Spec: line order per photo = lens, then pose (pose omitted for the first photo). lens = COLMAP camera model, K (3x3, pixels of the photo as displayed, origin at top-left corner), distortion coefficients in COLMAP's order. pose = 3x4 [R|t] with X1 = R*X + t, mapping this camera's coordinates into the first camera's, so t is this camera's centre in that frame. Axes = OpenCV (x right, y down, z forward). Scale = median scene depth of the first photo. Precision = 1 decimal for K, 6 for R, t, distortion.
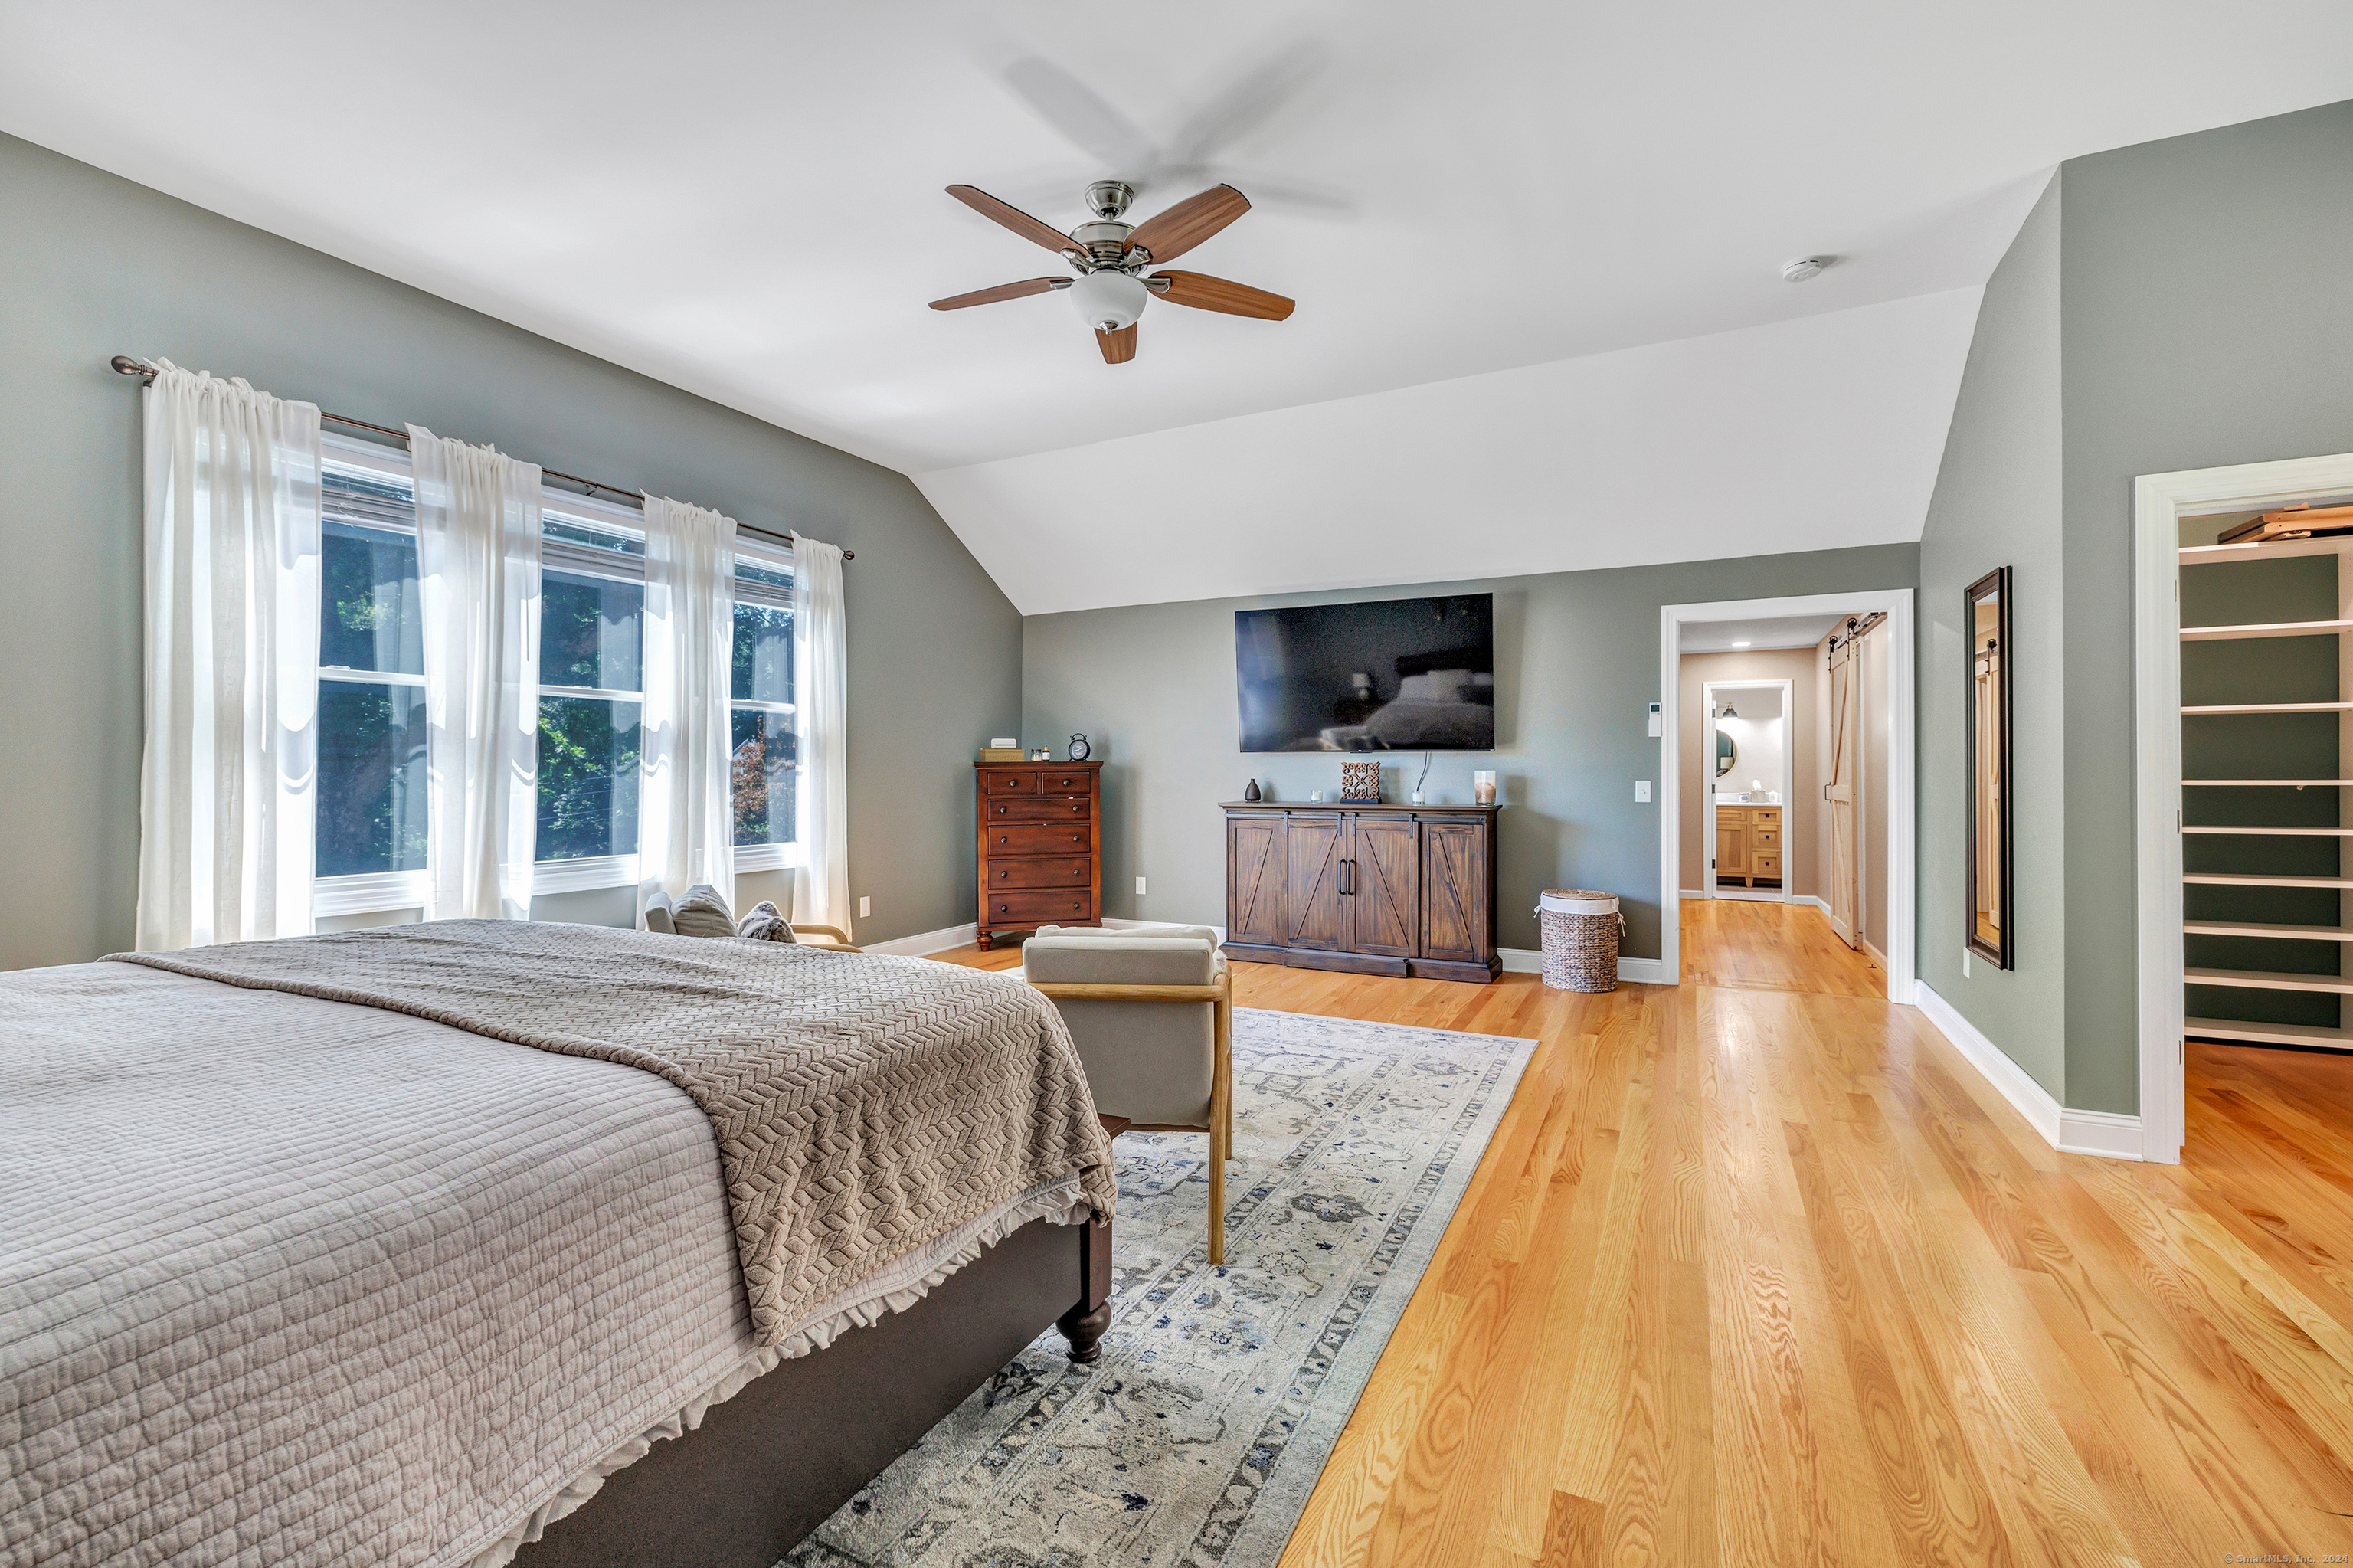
lens RADIAL K [[1008.3, 0, 1169.4], [0, 1008.3, 764.6], [0, 0, 1]] dist [0.000836, 0.000326]
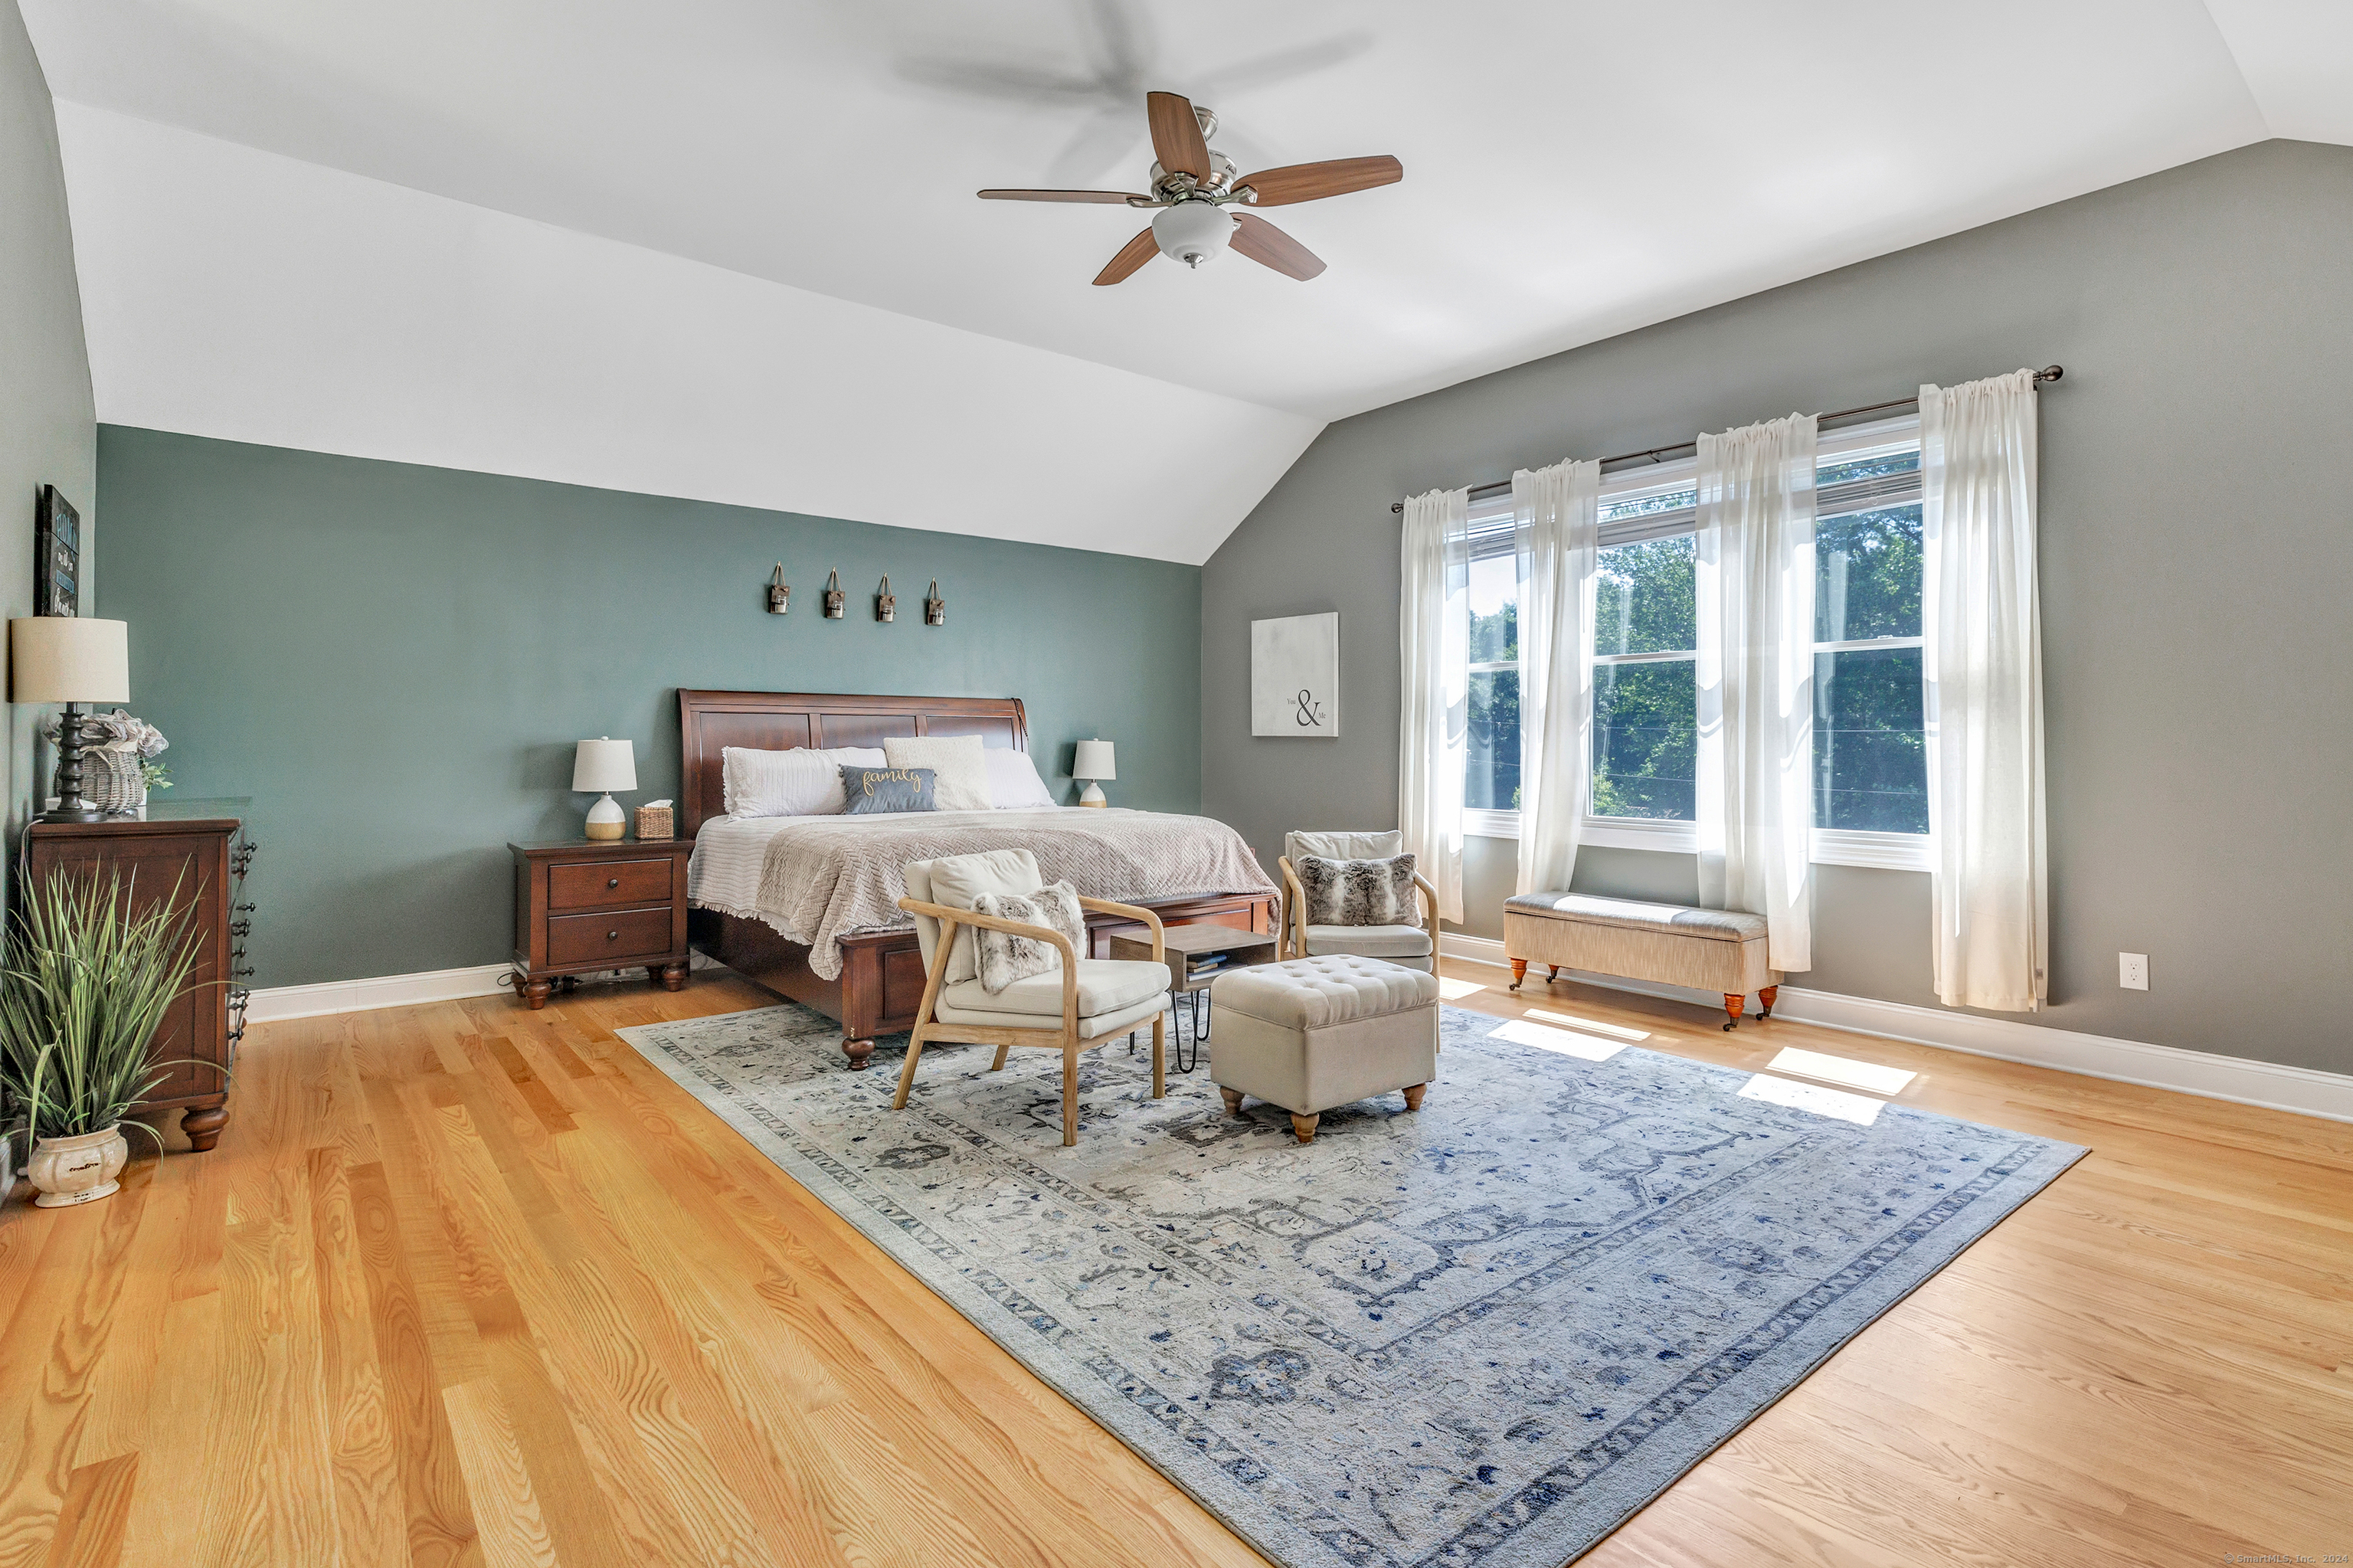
lens RADIAL K [[1039.6, 0, 1118.7], [0, 1039.6, 715.1], [0, 0, 1]] dist [-0.002434, 0.000012]
pose [[-0.410417, -0.025119, -0.911552, 0.827626], [0.005136, 0.999541, -0.029857, 0.022145], [0.911883, -0.016935, -0.410100, 1.297181]]
